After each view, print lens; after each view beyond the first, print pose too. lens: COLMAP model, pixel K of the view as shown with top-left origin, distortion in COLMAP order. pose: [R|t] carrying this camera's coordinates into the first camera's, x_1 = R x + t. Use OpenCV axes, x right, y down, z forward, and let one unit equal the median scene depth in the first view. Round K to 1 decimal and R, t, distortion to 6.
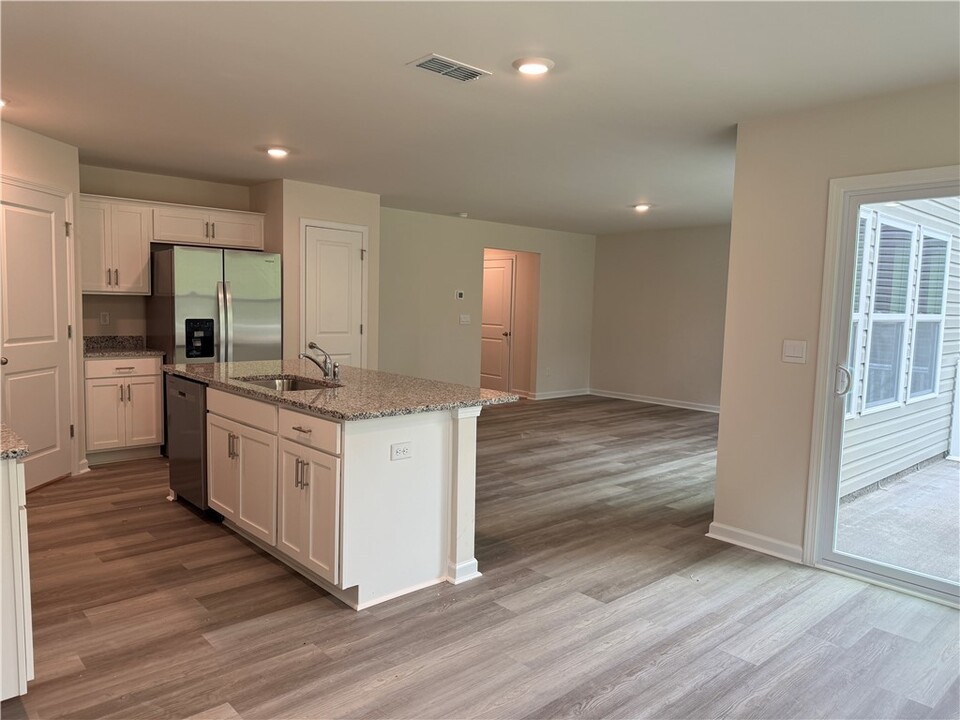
lens RADIAL K [[683.7, 0, 481.2], [0, 683.7, 367.1], [0, 0, 1]] dist [0.067186, -0.049409]
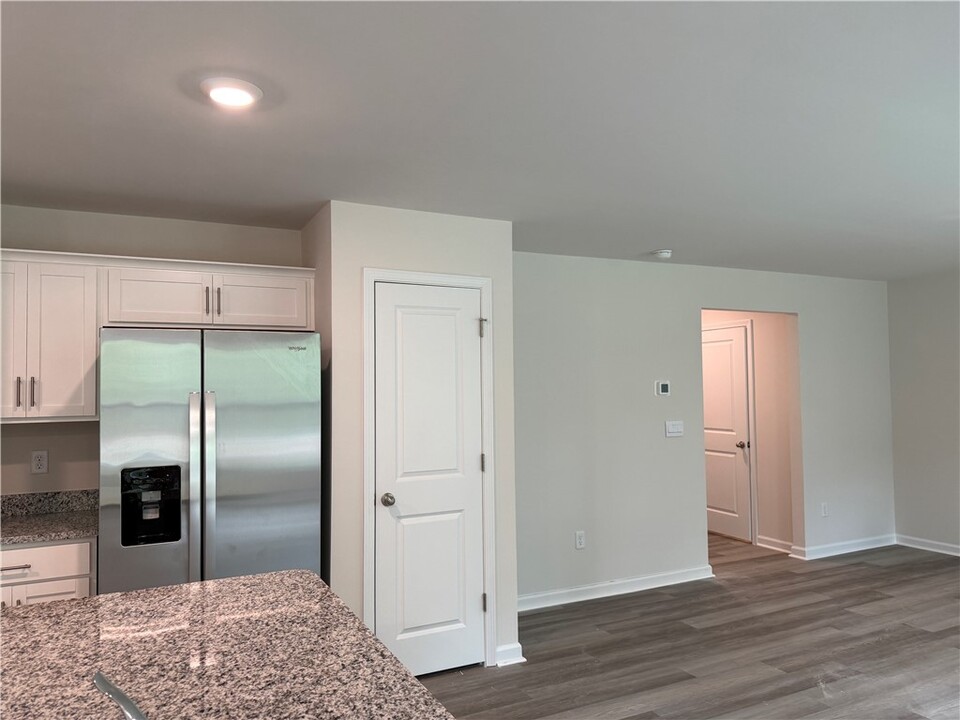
lens RADIAL K [[683.7, 0, 478.5], [0, 683.7, 356.6], [0, 0, 1]] dist [0.067186, -0.049409]
pose [[0.959802, -0.048963, -0.276375, -0.026513], [0.010435, 0.990211, -0.139188, -0.070700], [0.280485, 0.130709, 0.950917, 0.526034]]
